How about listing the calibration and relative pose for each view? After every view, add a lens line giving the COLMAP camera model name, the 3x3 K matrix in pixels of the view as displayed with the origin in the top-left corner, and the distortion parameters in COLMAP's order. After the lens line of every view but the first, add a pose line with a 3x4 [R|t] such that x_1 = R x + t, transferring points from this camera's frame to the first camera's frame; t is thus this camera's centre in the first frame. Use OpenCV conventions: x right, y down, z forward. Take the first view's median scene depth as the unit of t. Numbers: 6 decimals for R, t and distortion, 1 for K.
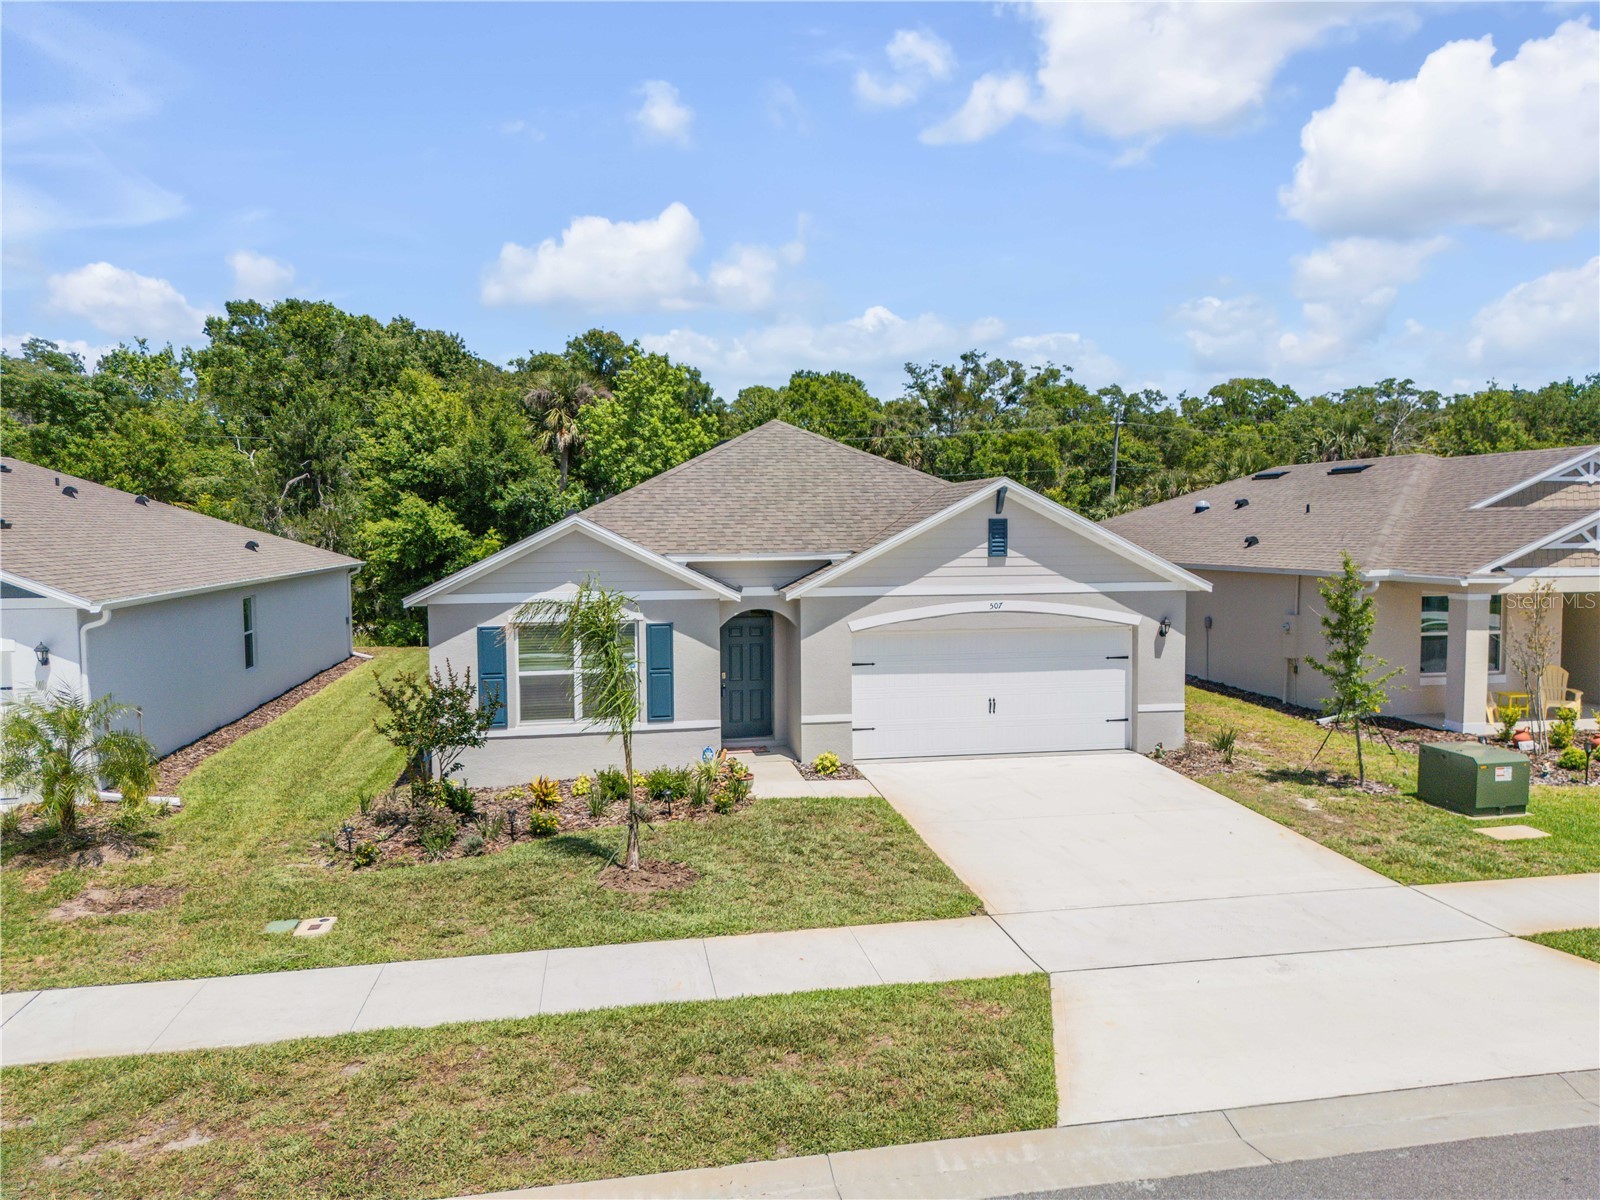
lens RADIAL K [[1131.7, 0, 800.0], [0, 1131.7, 600.0], [0, 0, 1]] dist [0.067050, -0.070590]
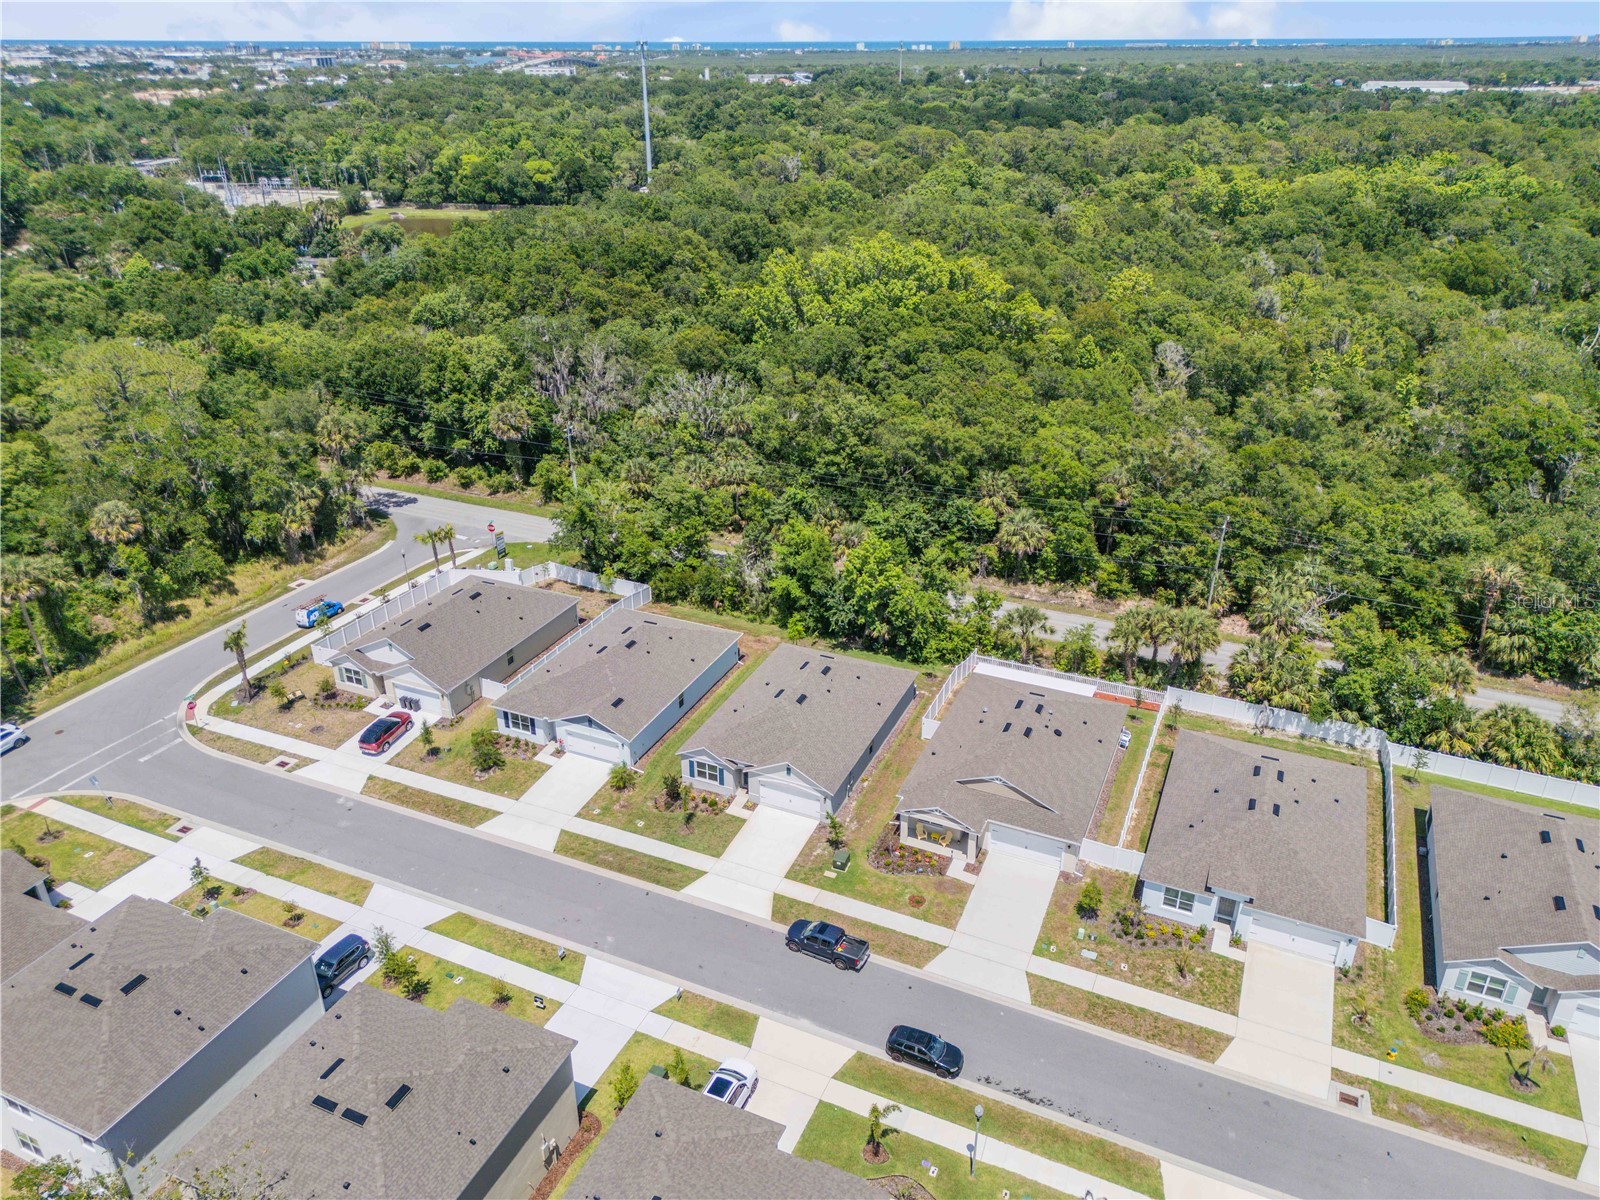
lens RADIAL K [[1125.4, 0, 800.0], [0, 1125.4, 600.0], [0, 0, 1]] dist [0.082478, -0.093822]
pose [[0.821051, 0.258197, -0.509125, 2.370187], [-0.041169, 0.916325, 0.398313, -2.517976], [0.569368, -0.306075, 0.762980, -2.205548]]
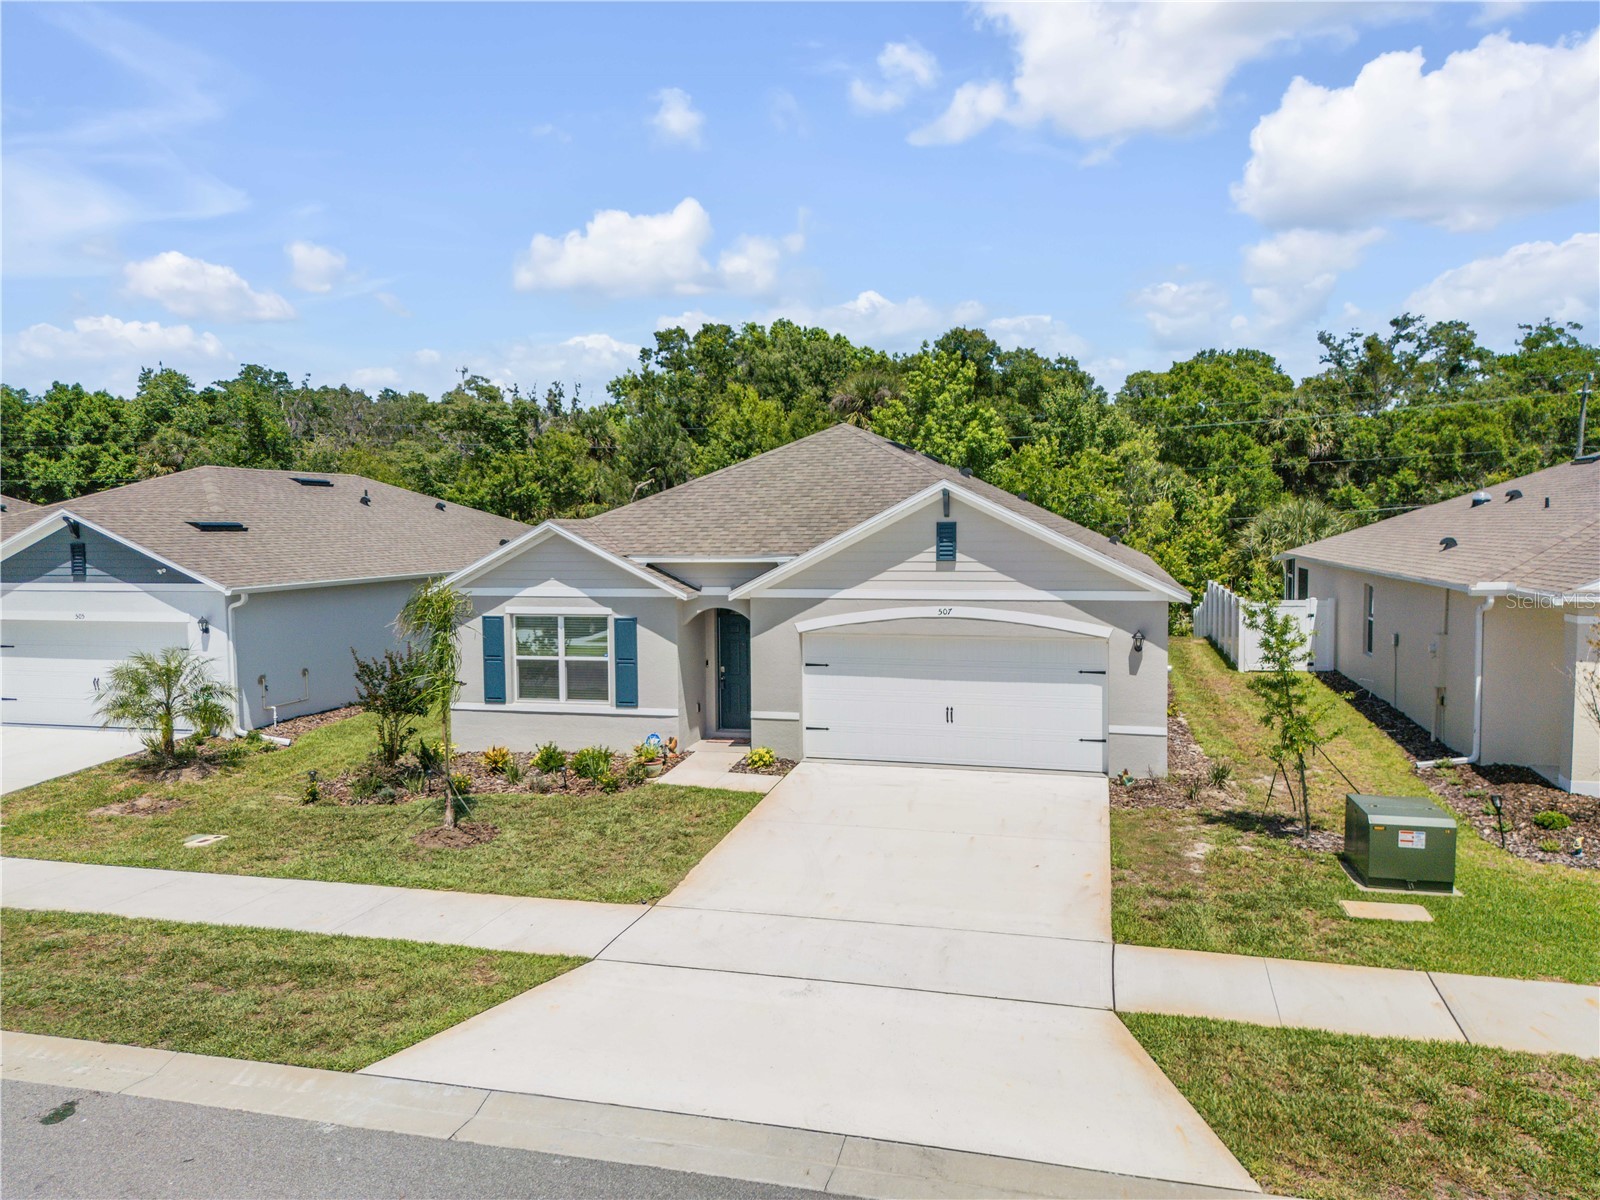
lens RADIAL K [[1131.7, 0, 800.0], [0, 1131.7, 600.0], [0, 0, 1]] dist [0.067050, -0.070590]
pose [[0.901027, 0.026899, -0.432928, 0.504225], [-0.023741, 0.999637, 0.012698, -0.015024], [0.433113, -0.001163, 0.901339, 0.076941]]
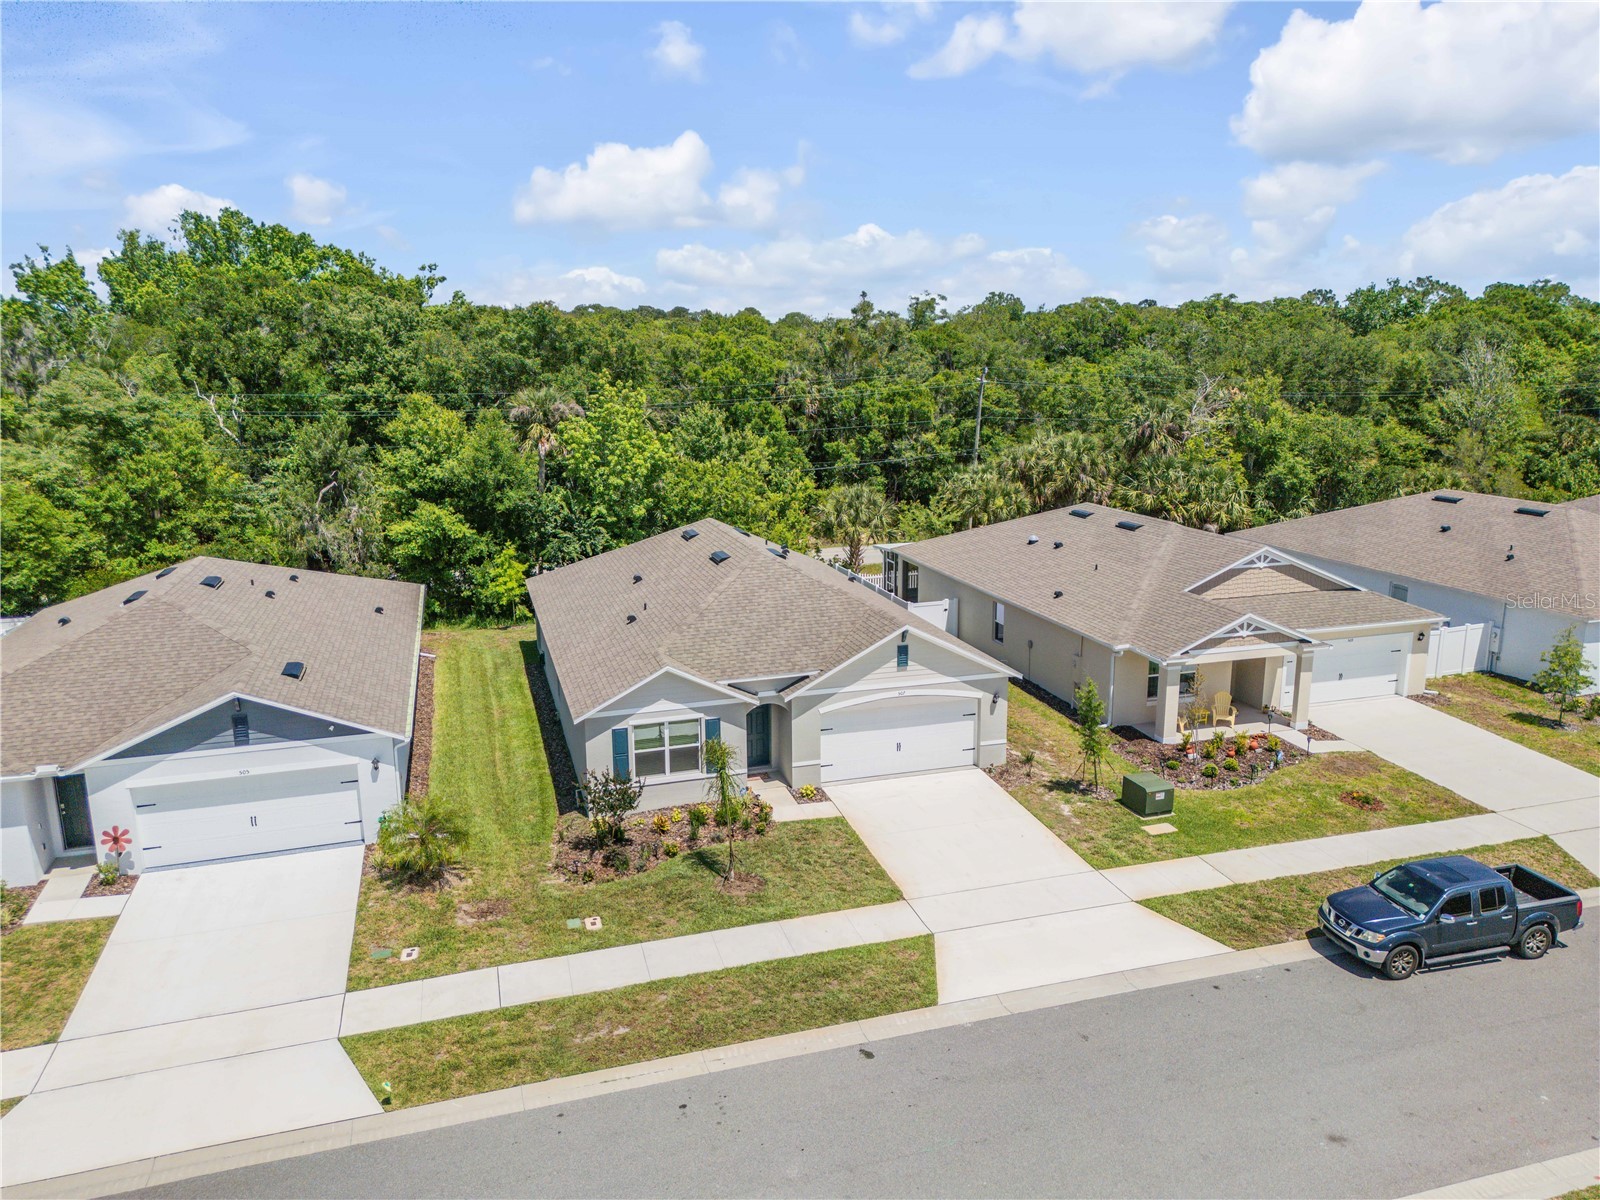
lens RADIAL K [[1125.4, 0, 800.0], [0, 1125.4, 600.0], [0, 0, 1]] dist [0.082478, -0.093822]
pose [[0.993860, -0.023879, 0.108035, -0.172209], [0.006978, 0.988018, 0.154183, -0.422877], [-0.110422, -0.152482, 0.982118, -0.684074]]
